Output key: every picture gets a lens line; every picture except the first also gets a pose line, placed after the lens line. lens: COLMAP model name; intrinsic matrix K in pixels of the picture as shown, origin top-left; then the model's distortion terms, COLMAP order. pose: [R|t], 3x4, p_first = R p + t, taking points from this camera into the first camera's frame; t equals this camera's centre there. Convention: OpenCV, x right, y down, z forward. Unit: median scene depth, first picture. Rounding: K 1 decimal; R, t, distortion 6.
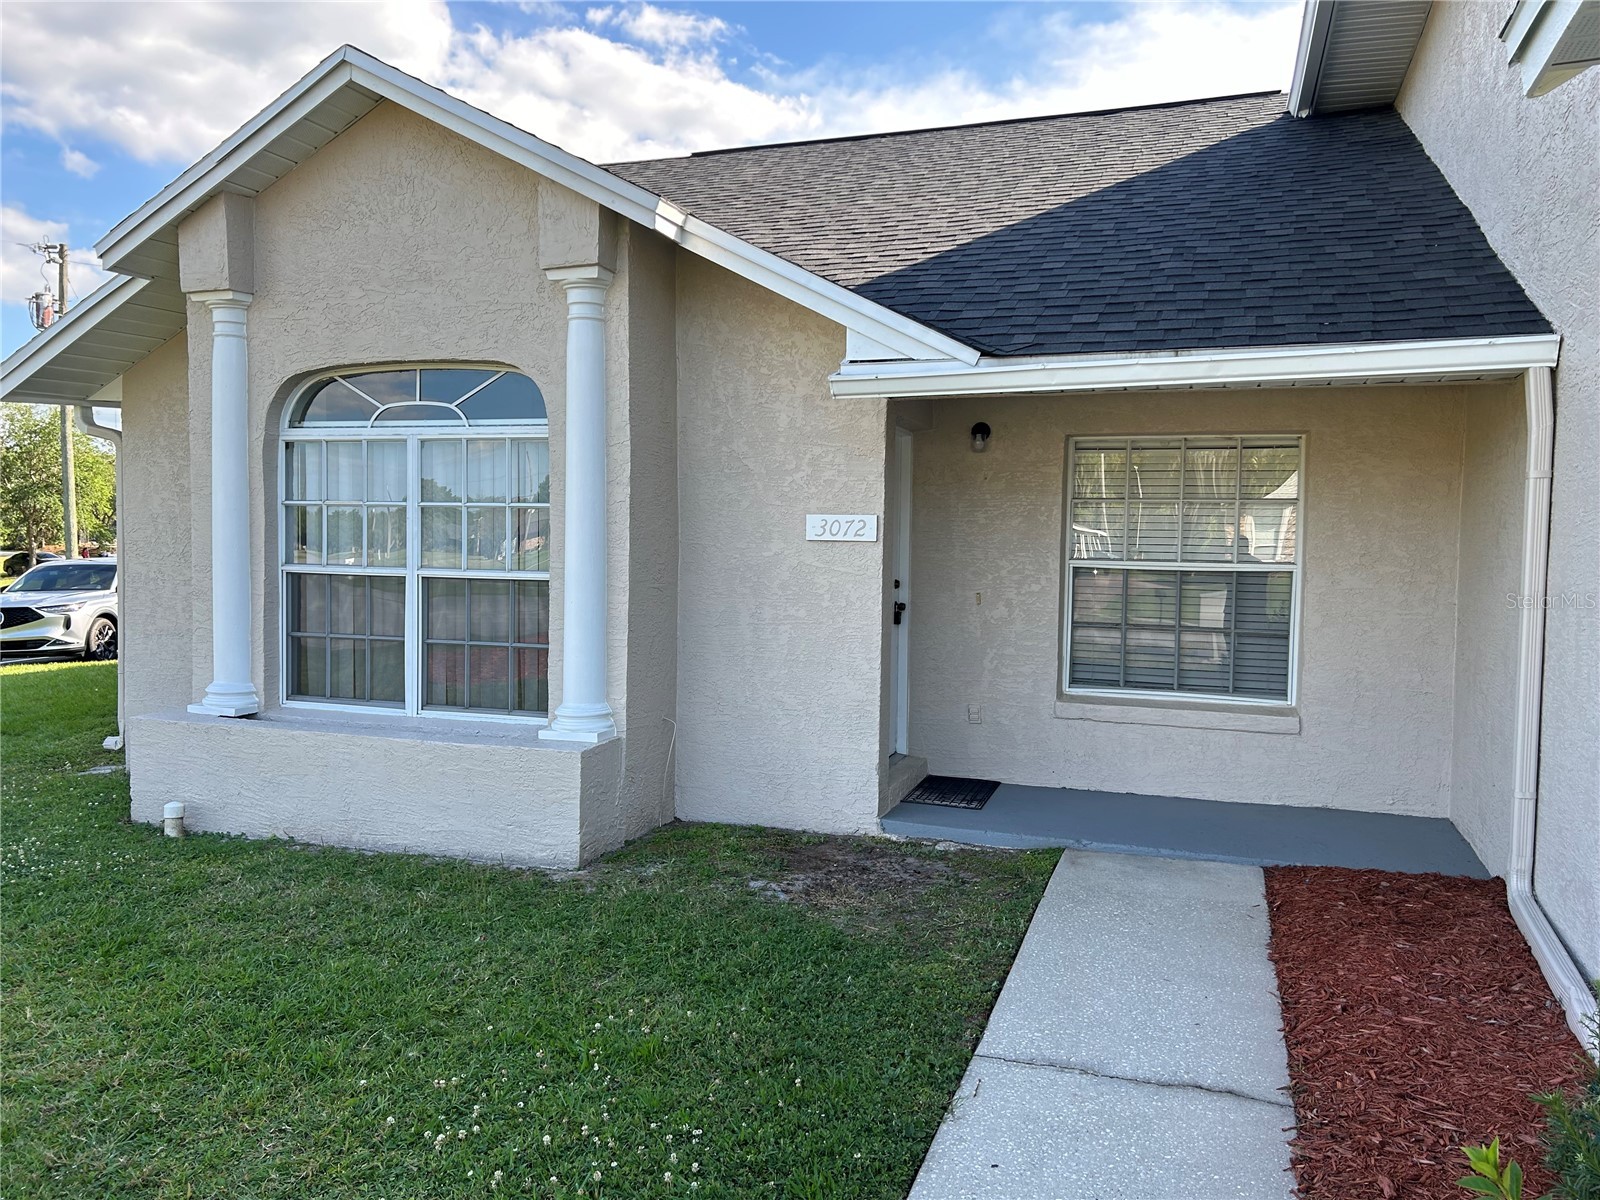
lens RADIAL K [[1195.5, 0, 814.5], [0, 1195.5, 599.3], [0, 0, 1]] dist [0.059587, -0.052324]
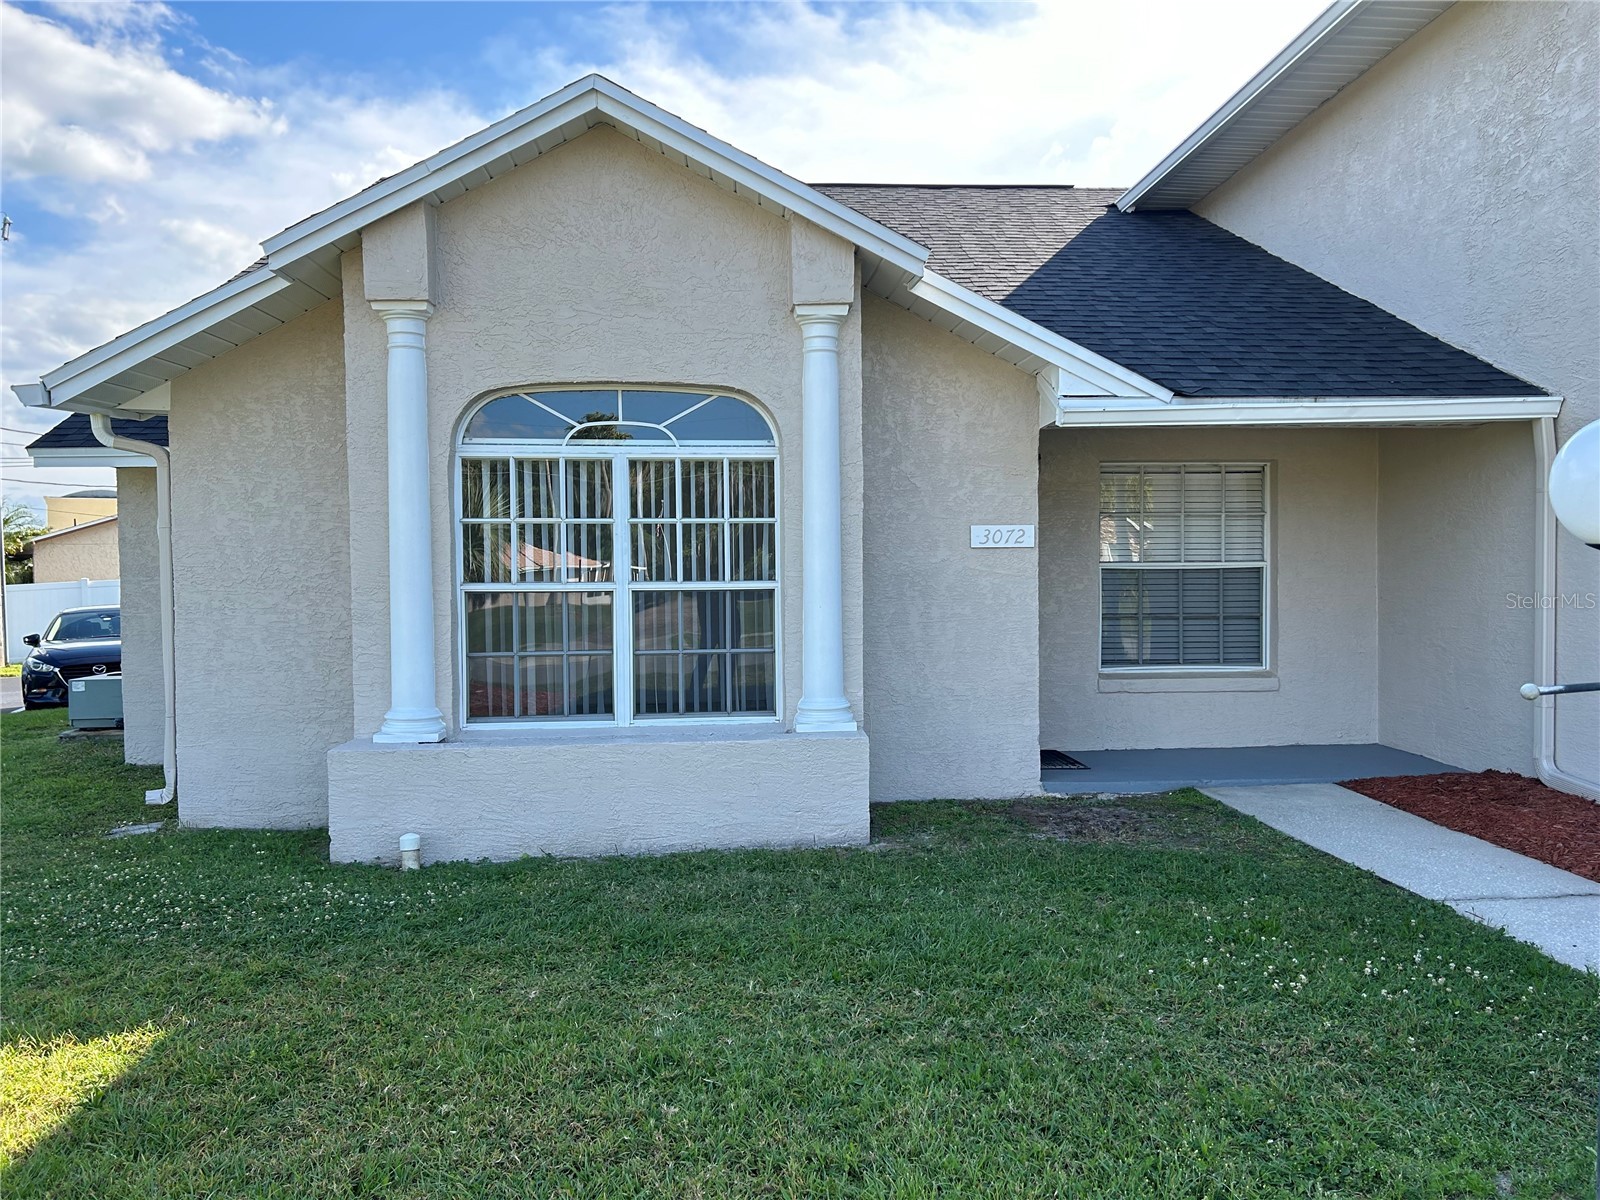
lens RADIAL K [[1195.5, 0, 813.1], [0, 1195.5, 610.0], [0, 0, 1]] dist [0.059587, -0.052324]
pose [[0.915432, -0.037117, 0.400757, -0.604787], [0.043865, 0.999008, -0.007674, 0.012785], [-0.400075, 0.024605, 0.916152, -0.002605]]
